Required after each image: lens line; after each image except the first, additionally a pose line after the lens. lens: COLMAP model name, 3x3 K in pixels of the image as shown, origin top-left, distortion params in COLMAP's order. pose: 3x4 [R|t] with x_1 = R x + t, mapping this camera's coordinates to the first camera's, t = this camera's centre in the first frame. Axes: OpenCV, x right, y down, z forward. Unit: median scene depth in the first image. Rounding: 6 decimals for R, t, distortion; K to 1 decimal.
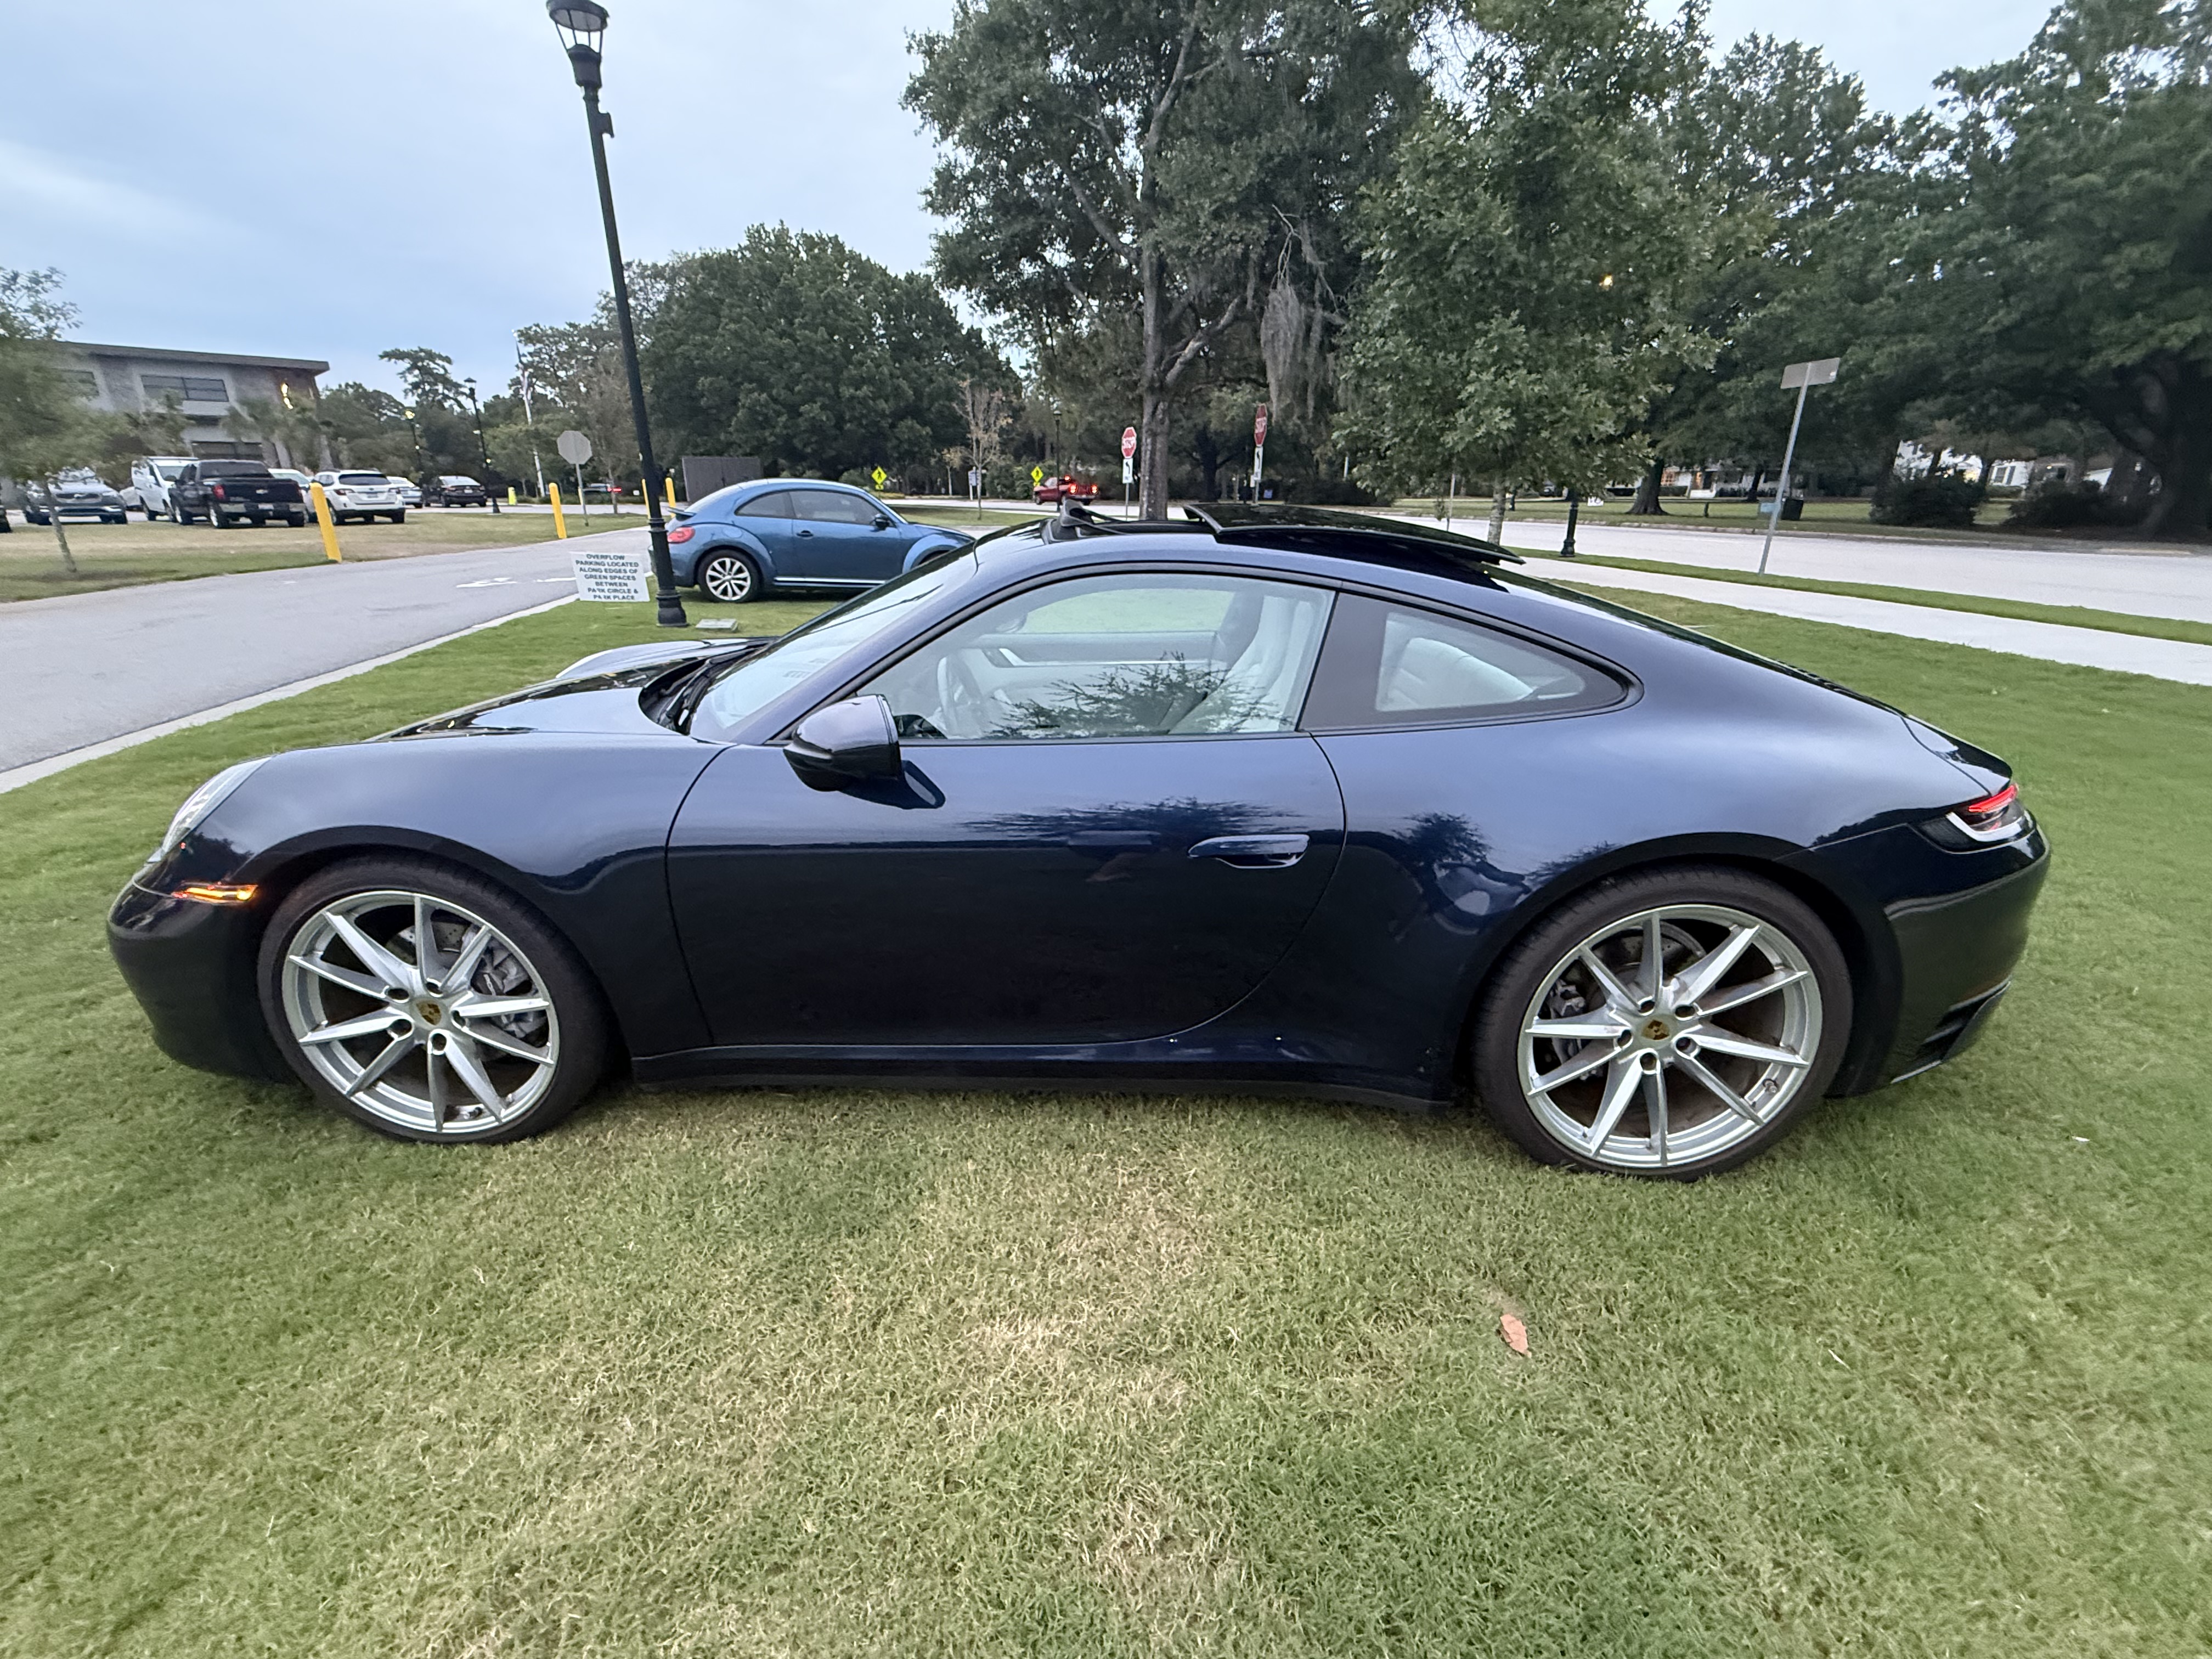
lens RADIAL K [[965.0, 0, 1103.9], [0, 965.0, 818.3], [0, 0, 1]] dist [0.000340, -0.000622]
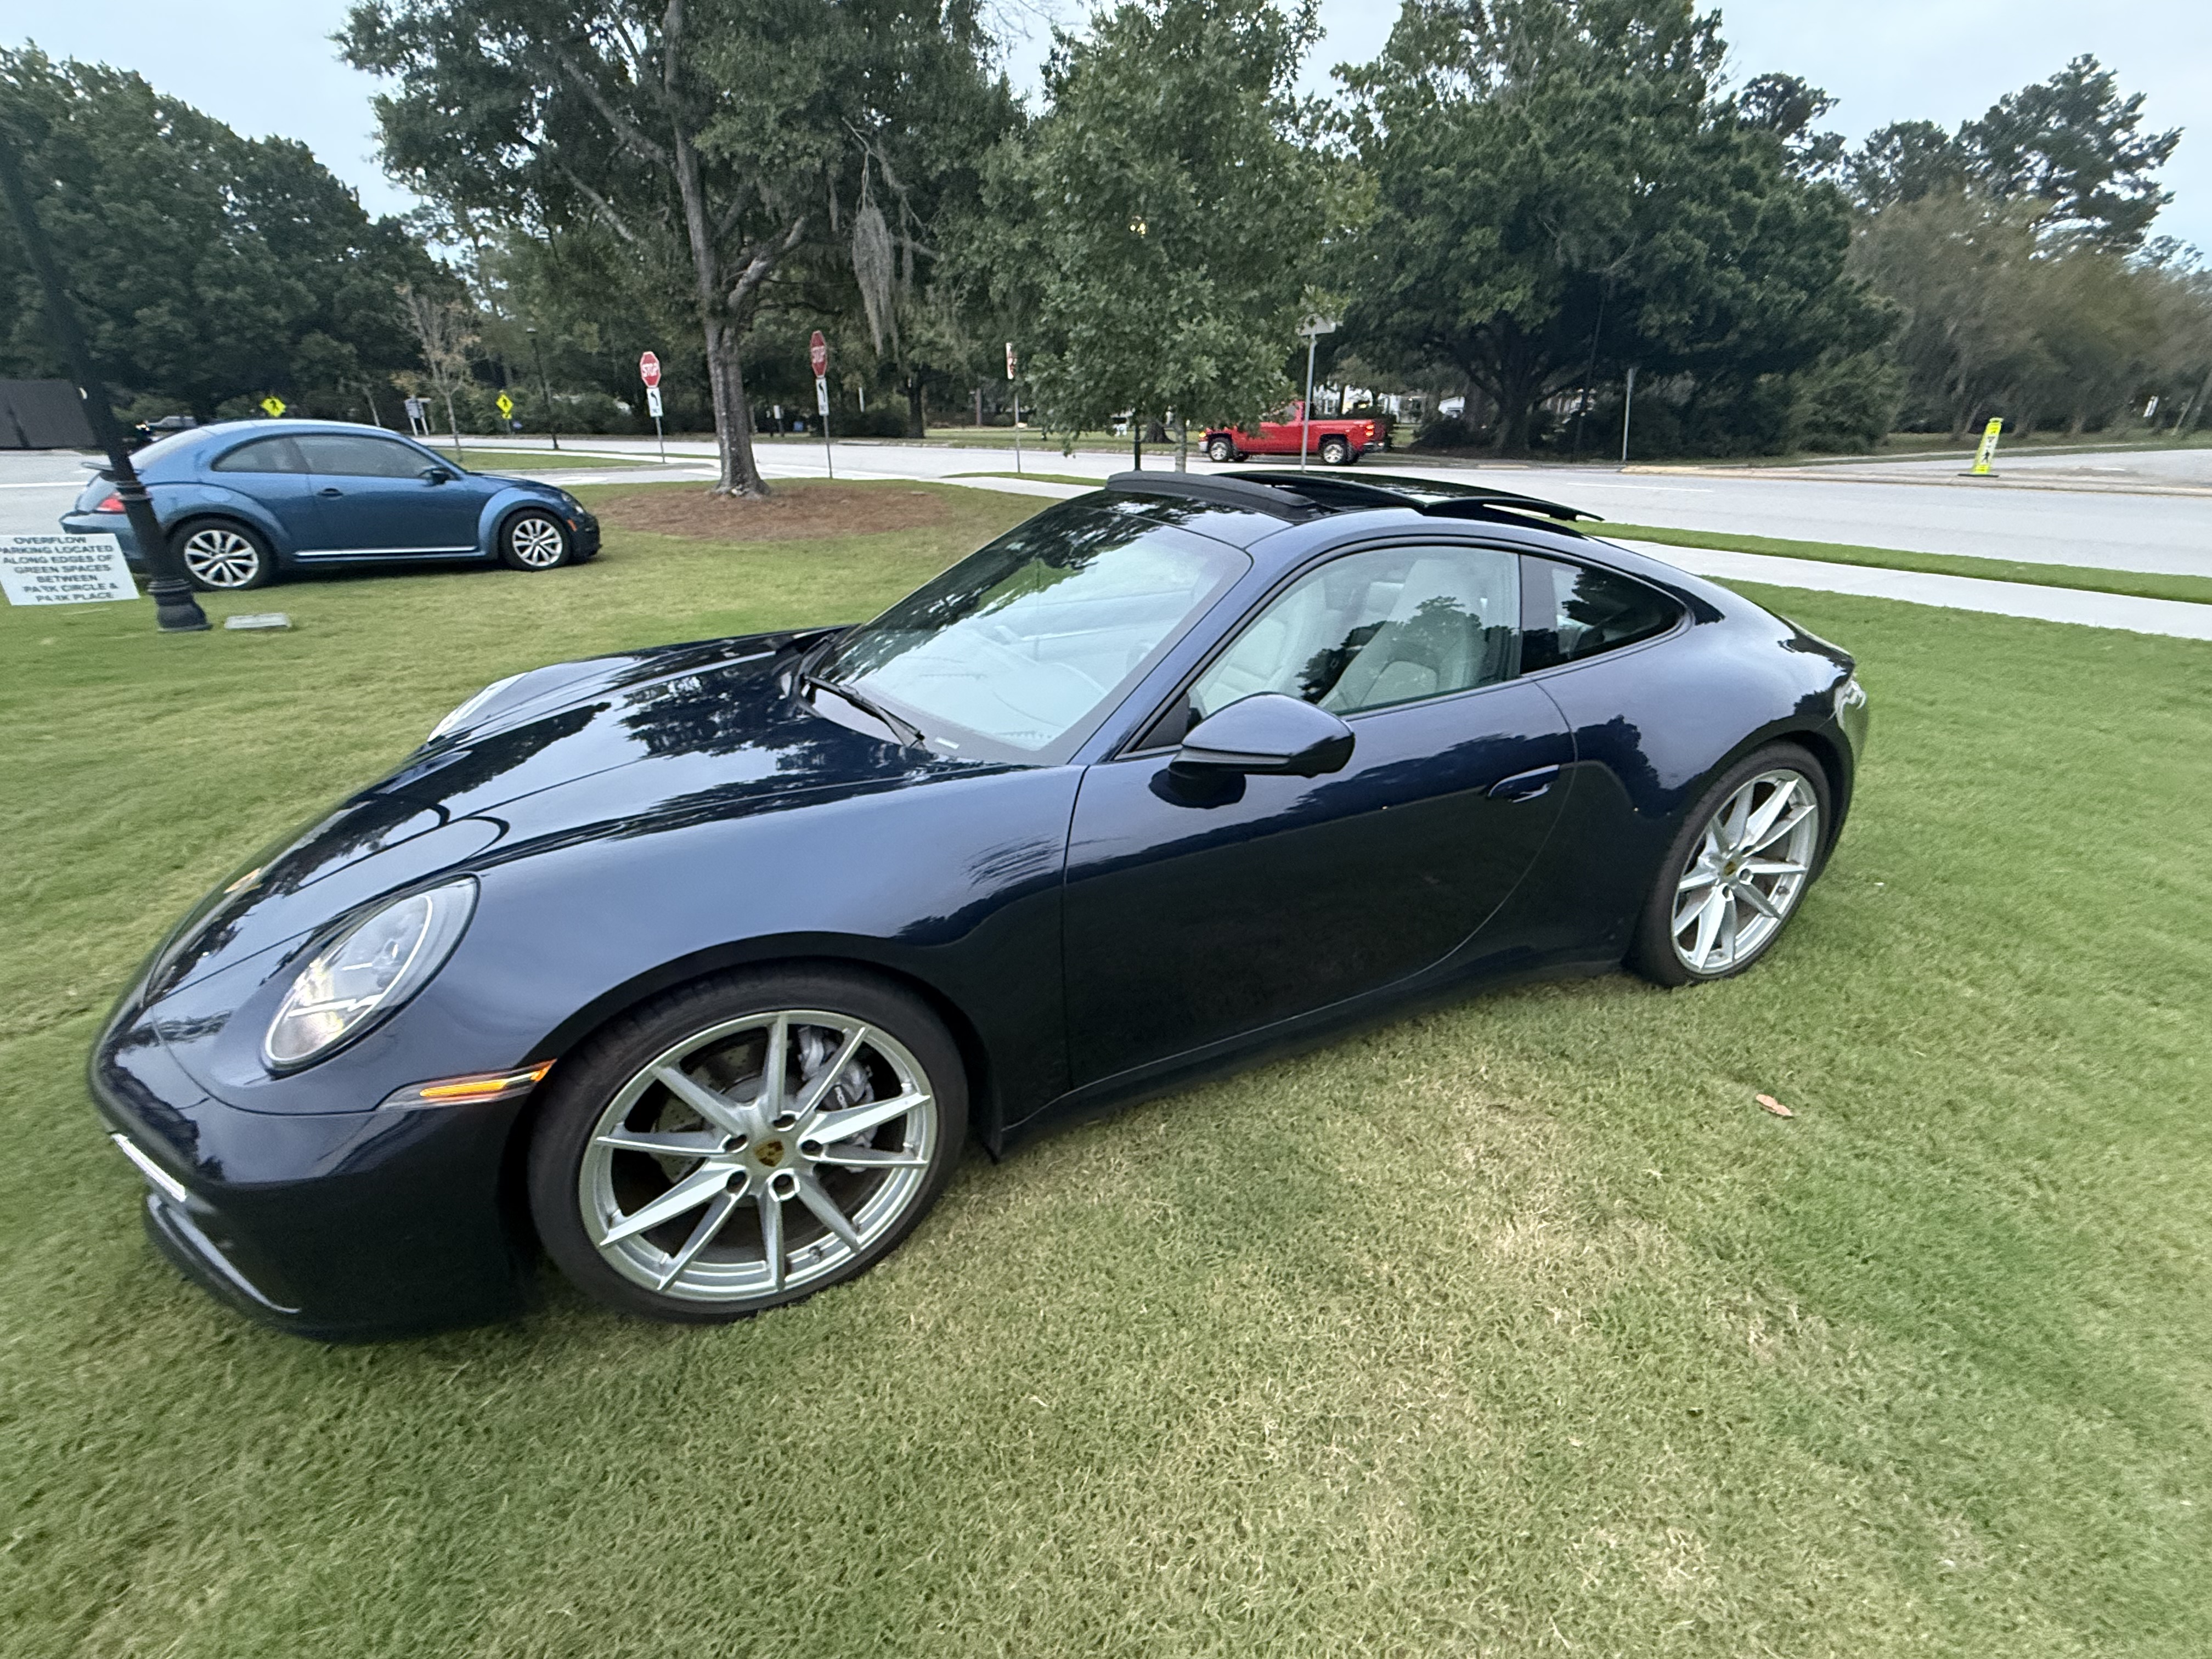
lens RADIAL K [[965.0, 0, 1106.7], [0, 965.0, 818.4], [0, 0, 1]] dist [0.000340, -0.000622]
pose [[0.889683, -0.179193, 0.419946, -0.080092], [0.151865, 0.983537, 0.097943, -0.011946], [-0.430583, -0.023363, 0.902249, 0.017065]]
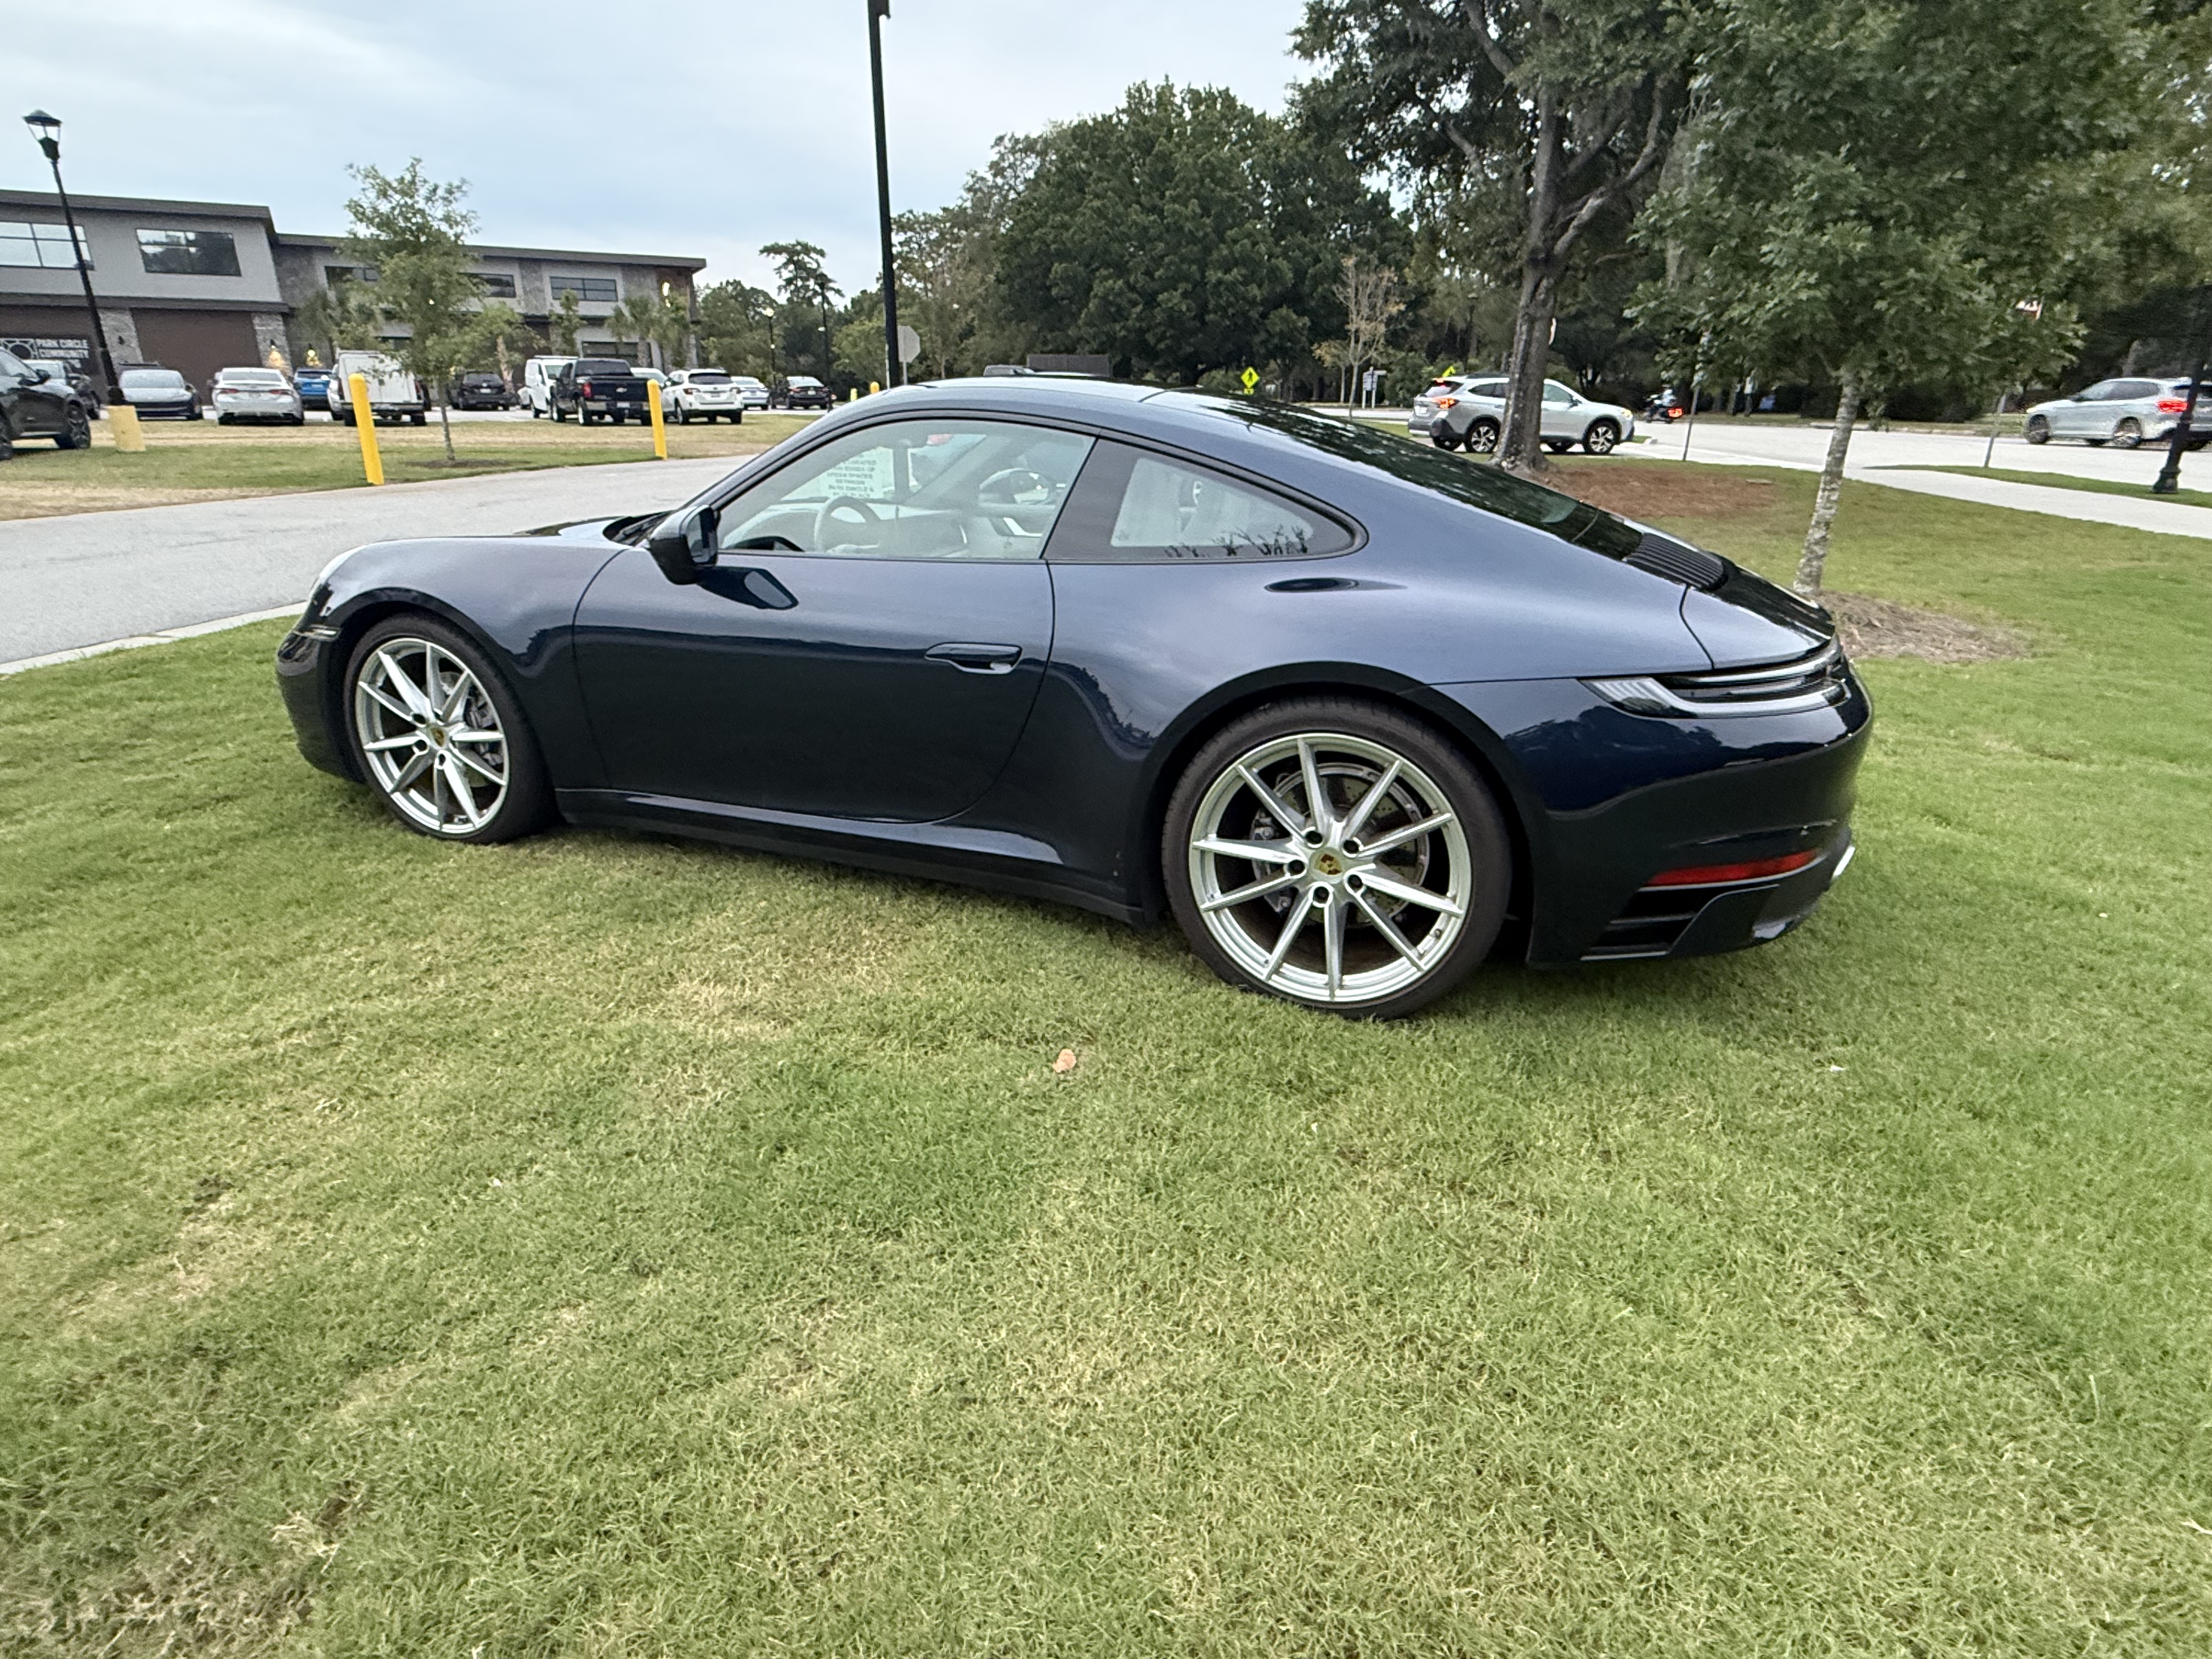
lens RADIAL K [[1204.3, 0, 1098.2], [0, 1204.3, 816.0], [0, 0, 1]] dist [-0.000411, -0.000536]
pose [[0.938933, 0.119223, -0.322785, 0.079796], [-0.117080, 0.992779, 0.026120, 0.017298], [0.323568, 0.013267, 0.946112, -0.032715]]
